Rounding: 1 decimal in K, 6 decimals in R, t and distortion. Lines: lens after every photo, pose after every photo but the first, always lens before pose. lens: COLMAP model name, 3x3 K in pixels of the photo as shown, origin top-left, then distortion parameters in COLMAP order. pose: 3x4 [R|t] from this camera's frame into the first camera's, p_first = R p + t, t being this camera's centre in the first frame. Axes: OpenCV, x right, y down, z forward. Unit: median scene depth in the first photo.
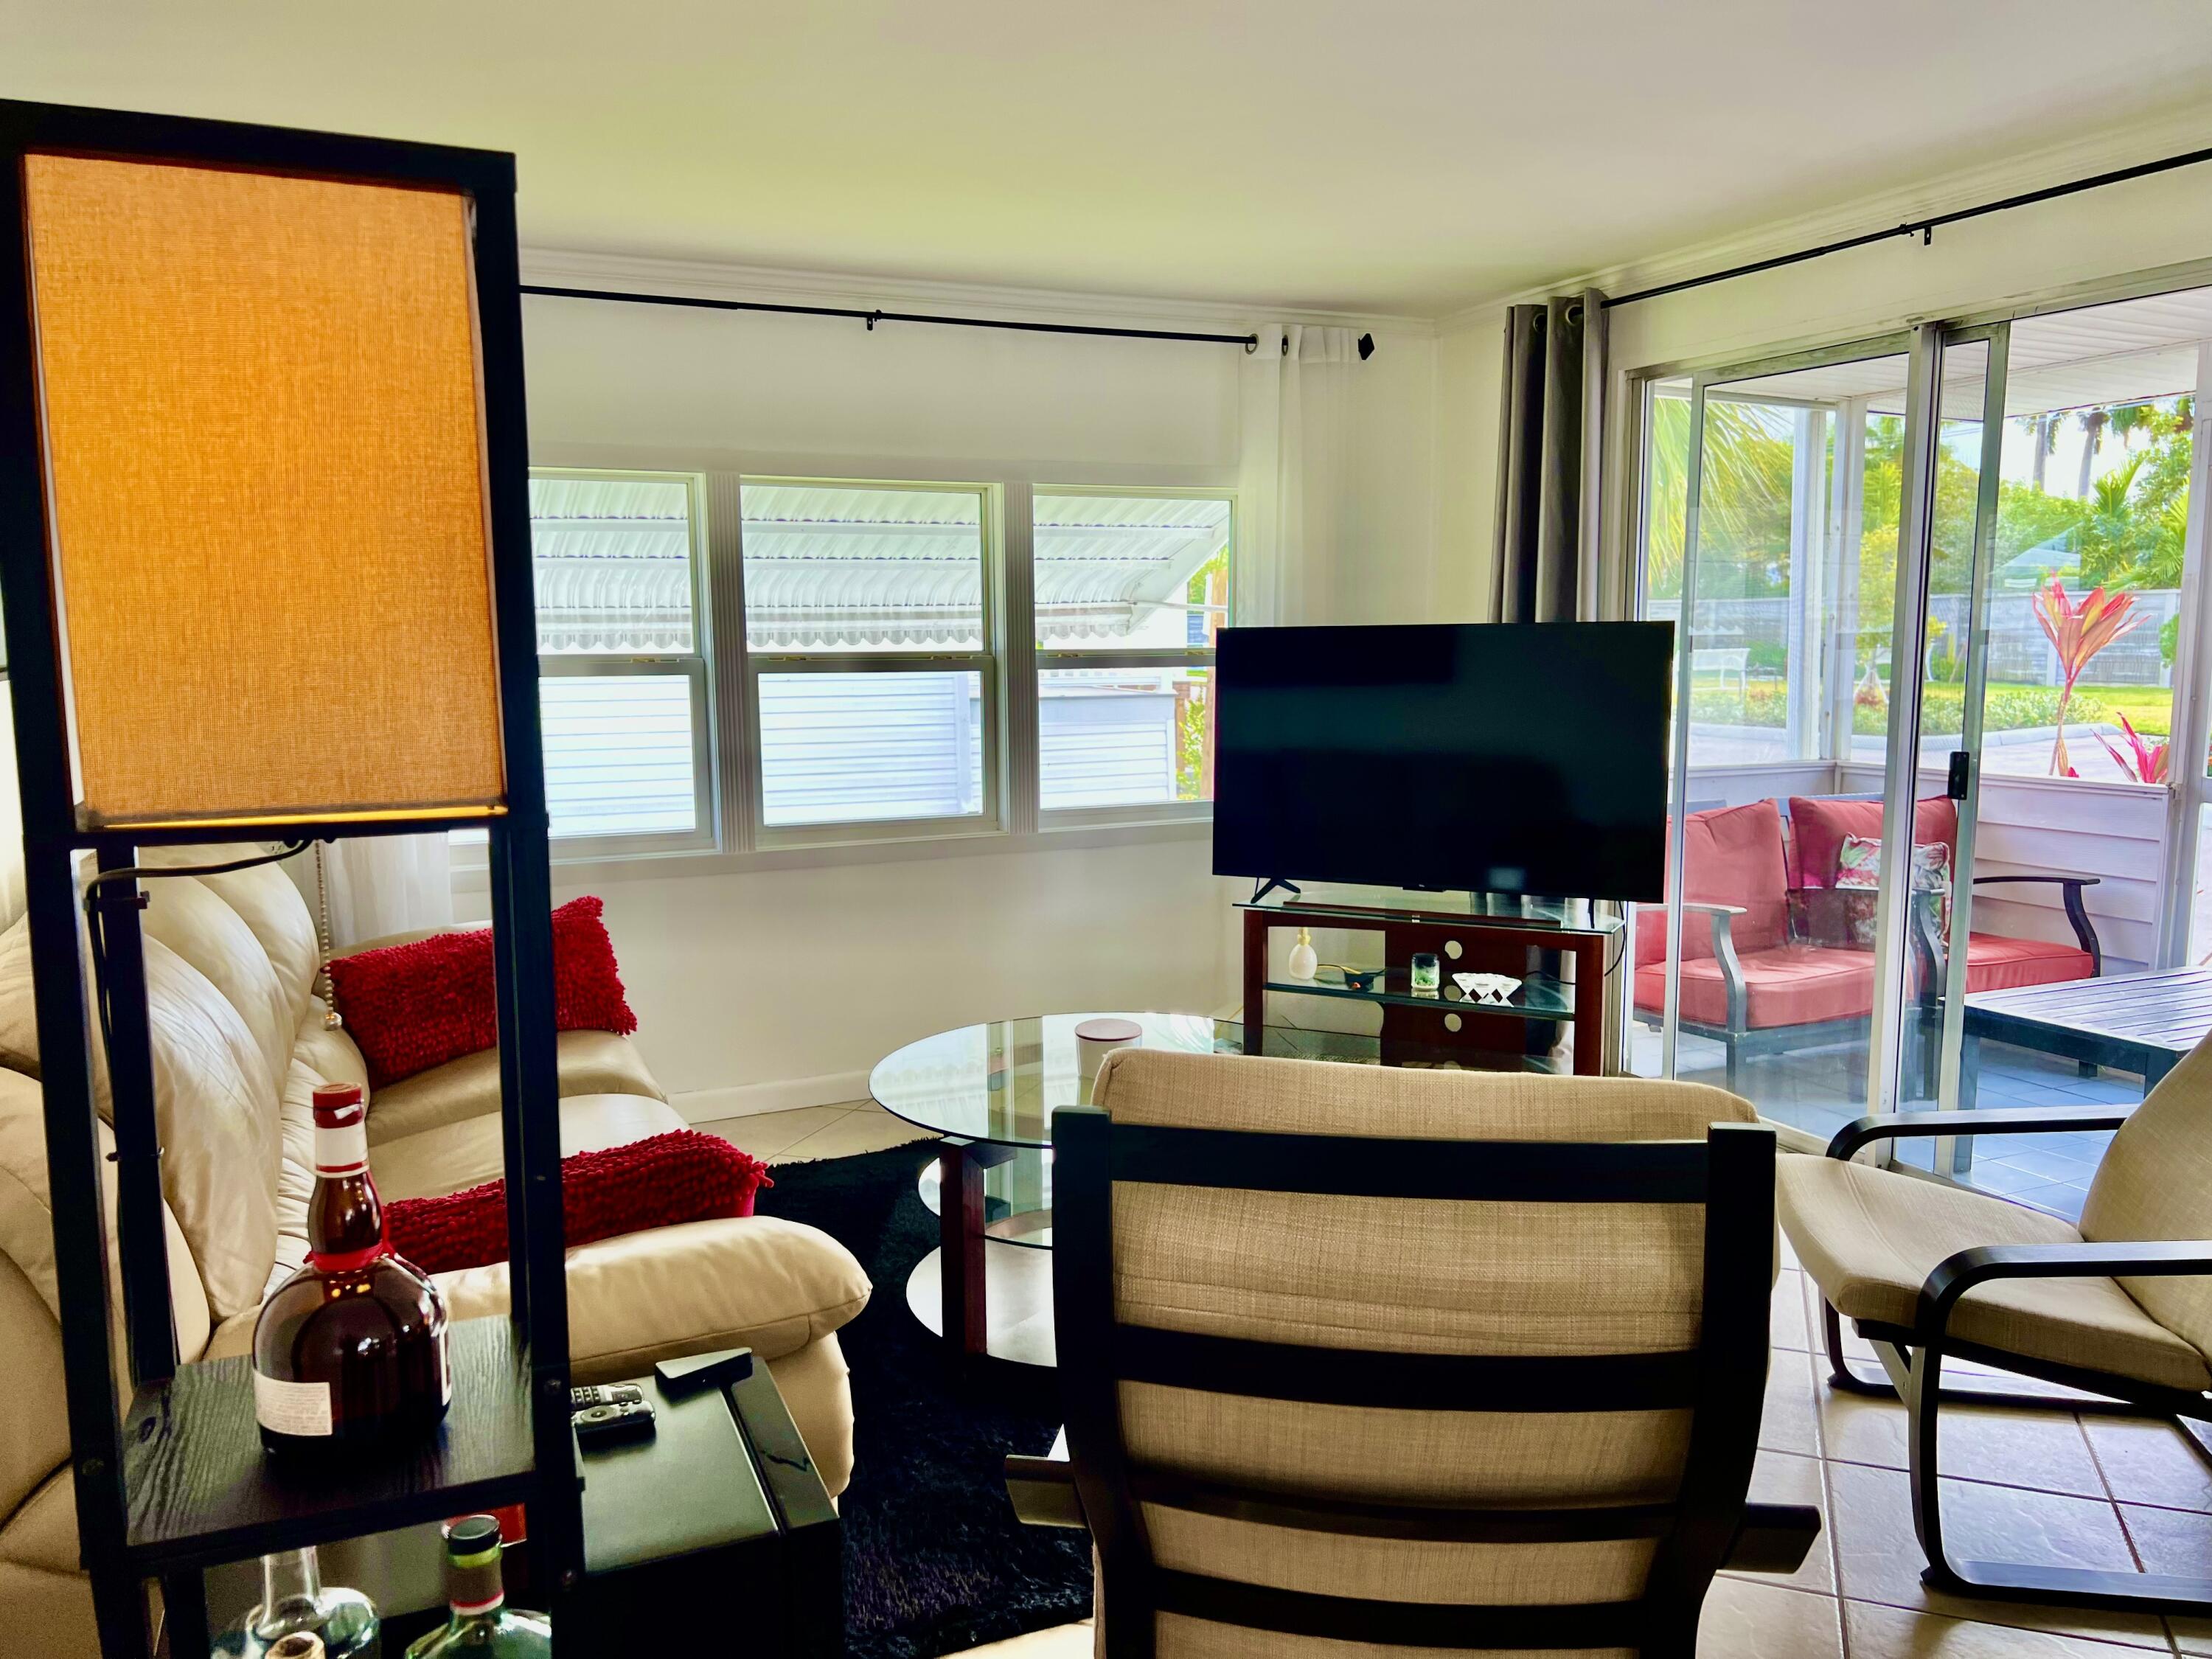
lens RADIAL K [[1647.5, 0, 1111.6], [0, 1647.5, 848.3], [0, 0, 1]] dist [0.068894, -0.080035]
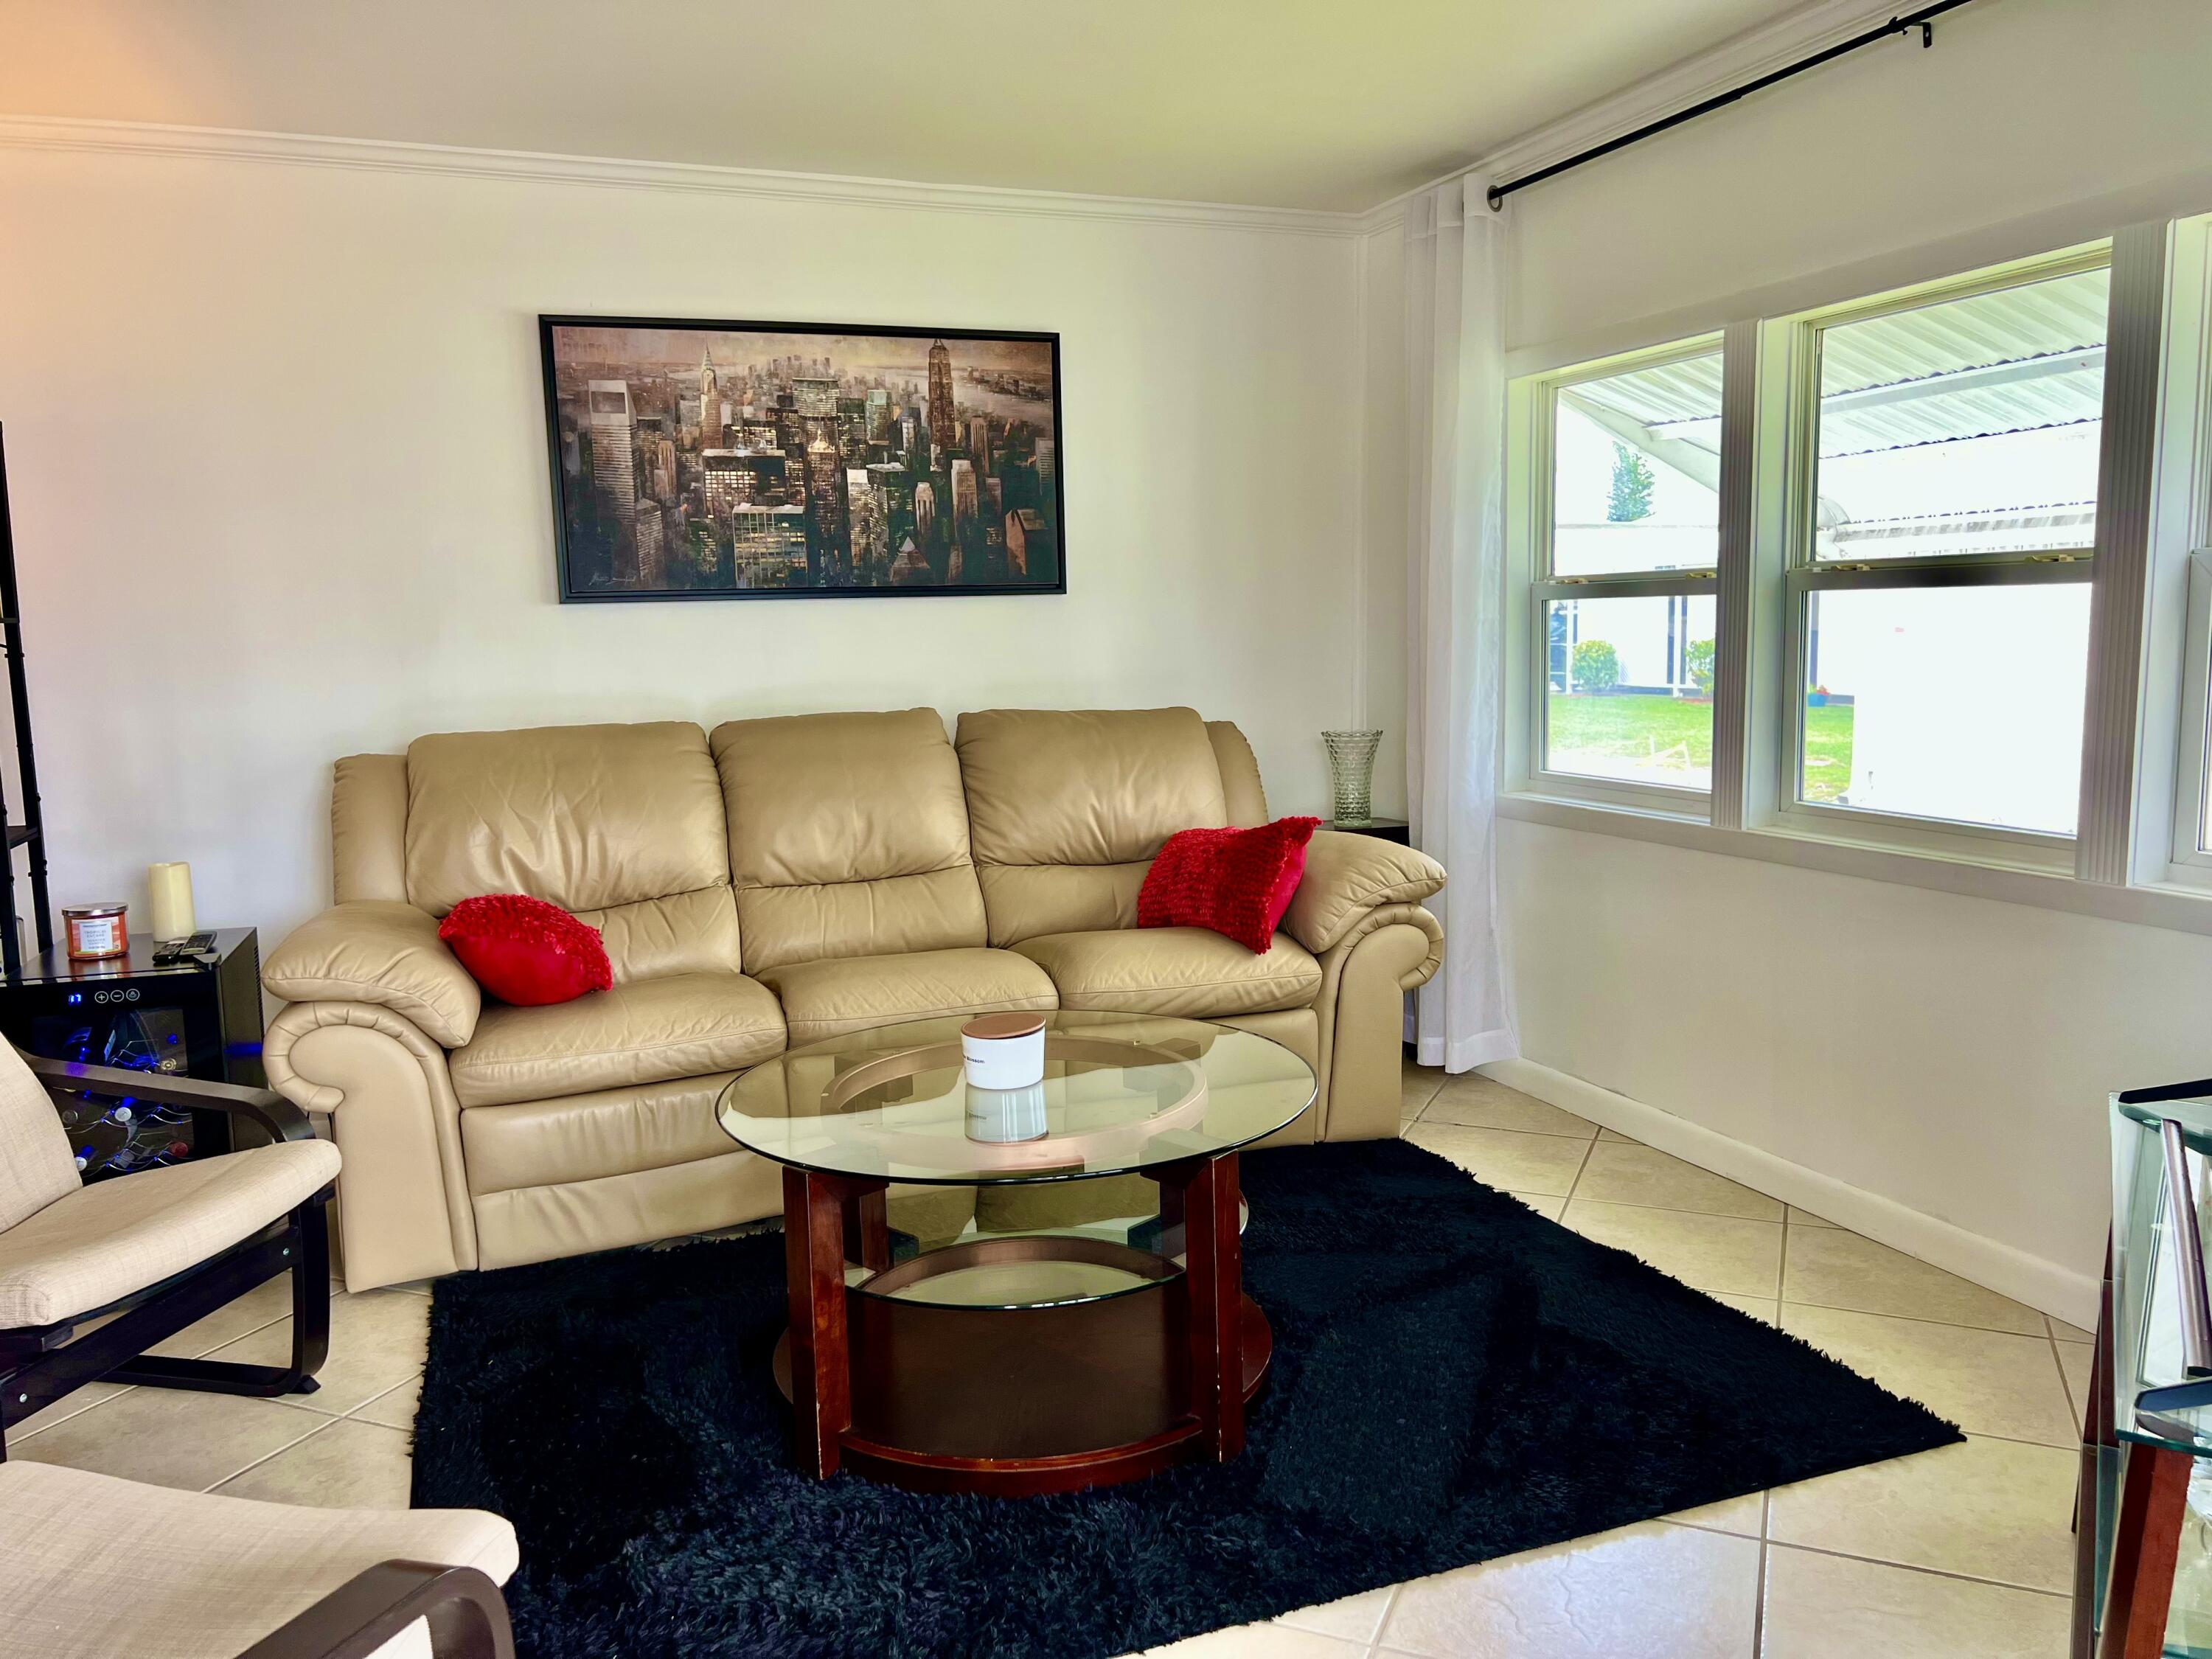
lens RADIAL K [[1675.1, 0, 1086.6], [0, 1675.1, 835.7], [0, 0, 1]] dist [0.072331, -0.110131]
pose [[-0.060938, 0.130483, -0.989576, 0.536184], [-0.115334, 0.983857, 0.136831, -0.064352], [0.991456, 0.122470, -0.044905, 0.719456]]
